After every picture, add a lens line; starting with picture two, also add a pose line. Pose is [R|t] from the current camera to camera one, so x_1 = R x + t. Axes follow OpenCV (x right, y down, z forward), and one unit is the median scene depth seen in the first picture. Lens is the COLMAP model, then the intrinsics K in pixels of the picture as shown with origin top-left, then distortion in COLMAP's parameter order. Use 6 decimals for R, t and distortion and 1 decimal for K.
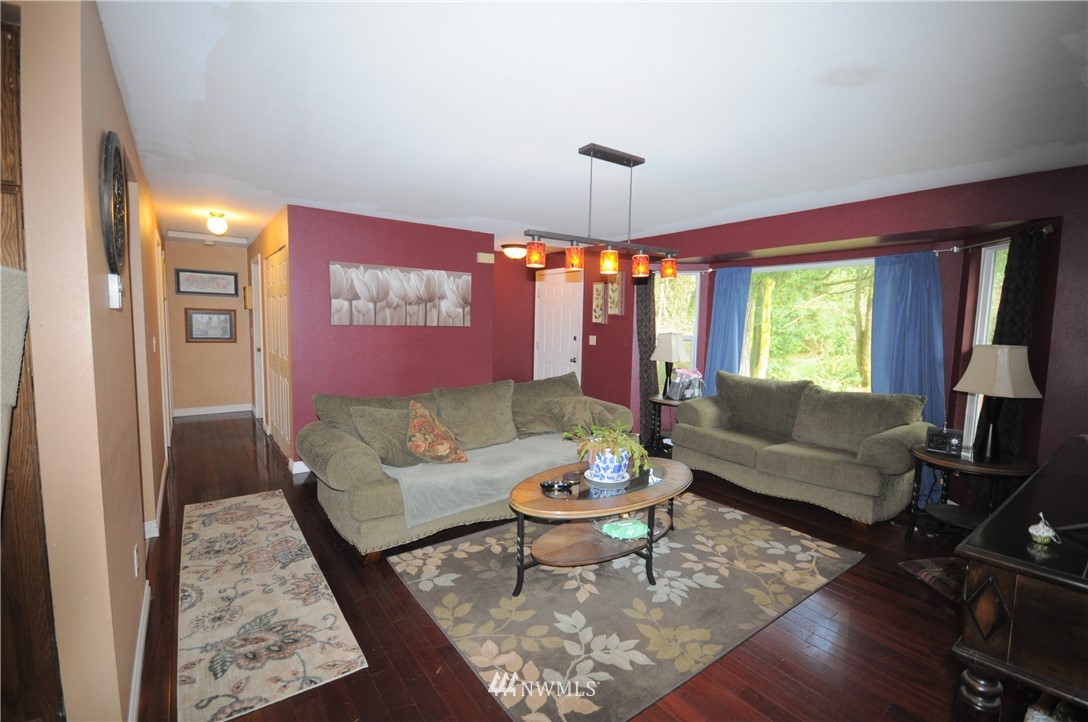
lens RADIAL K [[476.0, 0, 543.6], [0, 476.0, 362.8], [0, 0, 1]] dist [-0.002164, -0.002170]
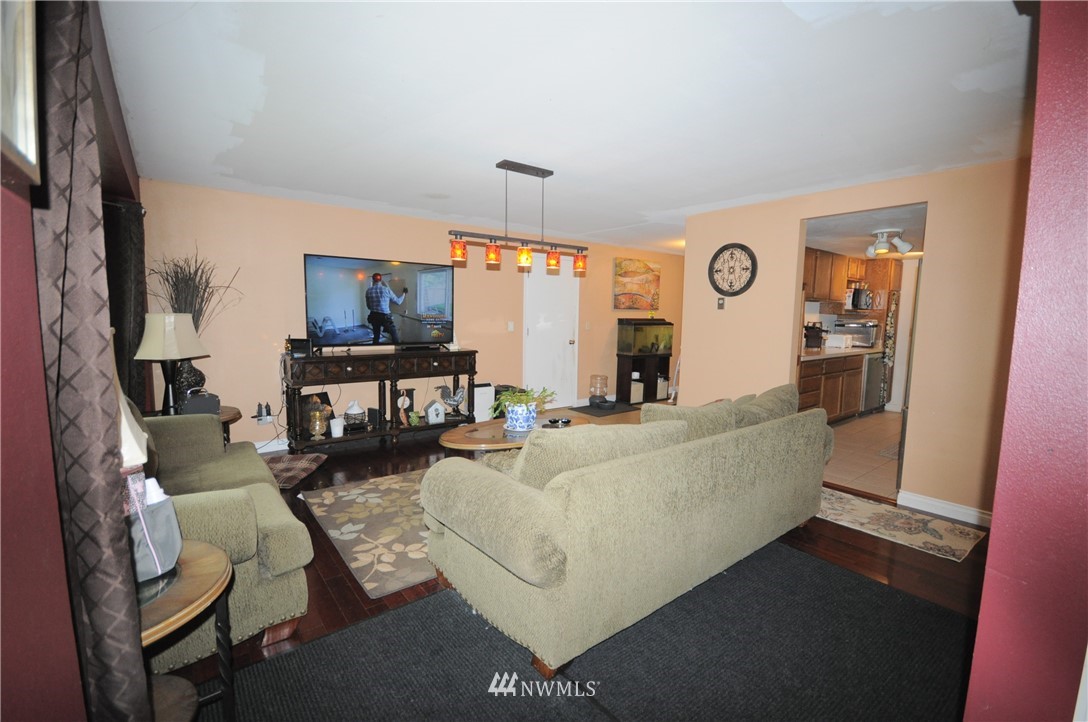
lens RADIAL K [[476.0, 0, 545.4], [0, 476.0, 359.2], [0, 0, 1]] dist [-0.002164, -0.002170]
pose [[-0.999157, -0.033570, -0.023623, 0.097007], [-0.037336, 0.982379, 0.183133, -0.164426], [0.017059, 0.183861, -0.982804, 2.069439]]
